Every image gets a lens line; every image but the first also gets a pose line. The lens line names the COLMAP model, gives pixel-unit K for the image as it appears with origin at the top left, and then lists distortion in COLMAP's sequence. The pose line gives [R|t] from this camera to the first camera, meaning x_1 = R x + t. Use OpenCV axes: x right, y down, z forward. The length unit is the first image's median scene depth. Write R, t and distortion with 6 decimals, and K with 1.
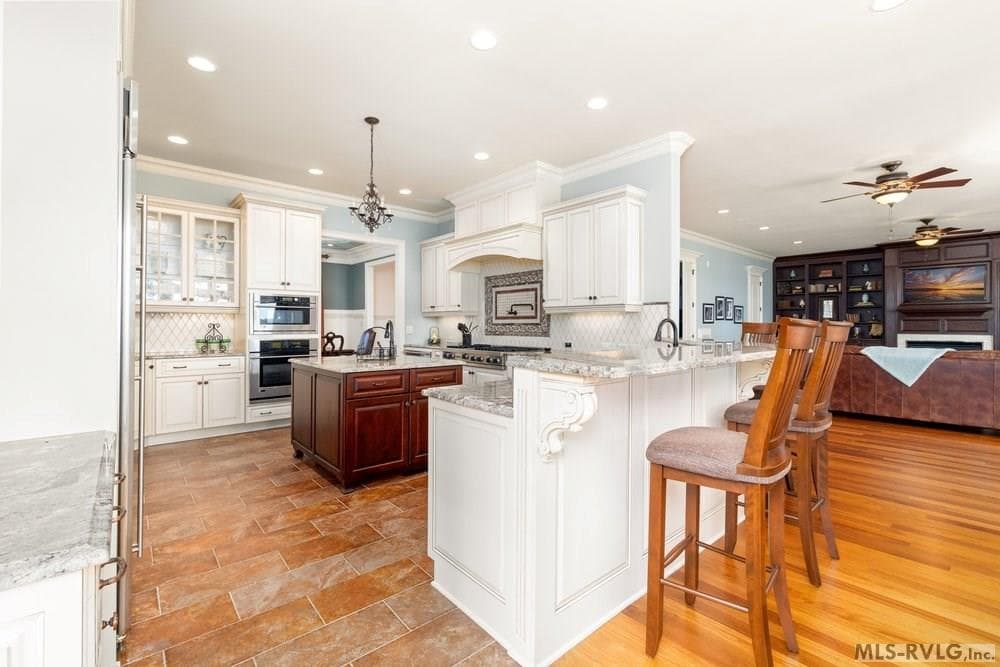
lens RADIAL K [[432.6, 0, 497.0], [0, 432.6, 324.3], [0, 0, 1]] dist [-0.000718, 0.000104]
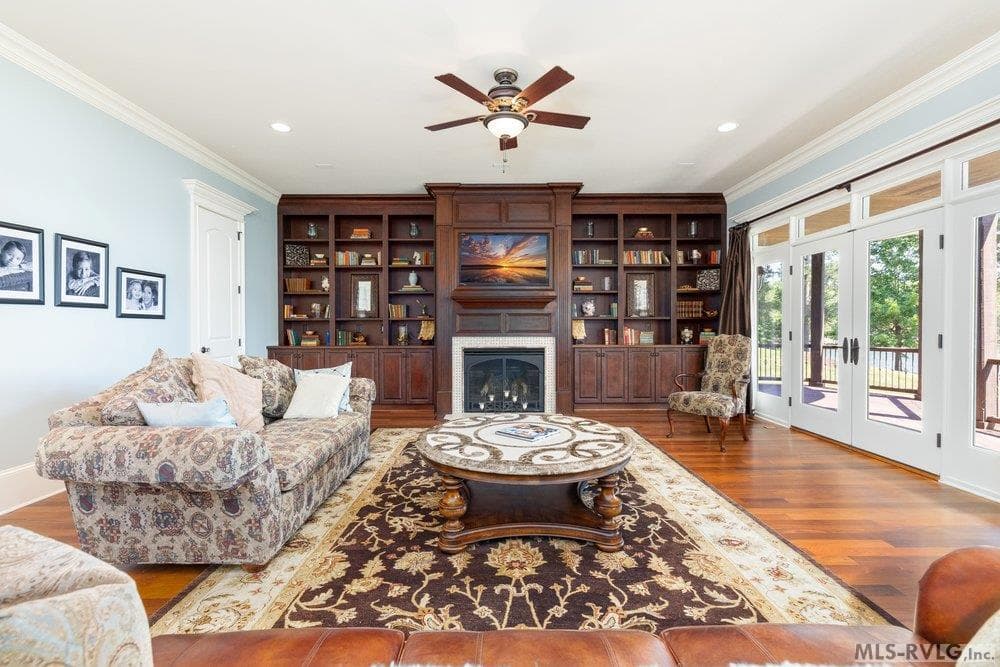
lens RADIAL K [[432.6, 0, 497.6], [0, 432.6, 324.5], [0, 0, 1]] dist [-0.000718, 0.000104]
pose [[0.645392, -0.004043, 0.763841, 0.462565], [0.004080, 0.999990, 0.001847, 0.003529], [-0.763841, 0.001924, 0.645402, 0.514473]]
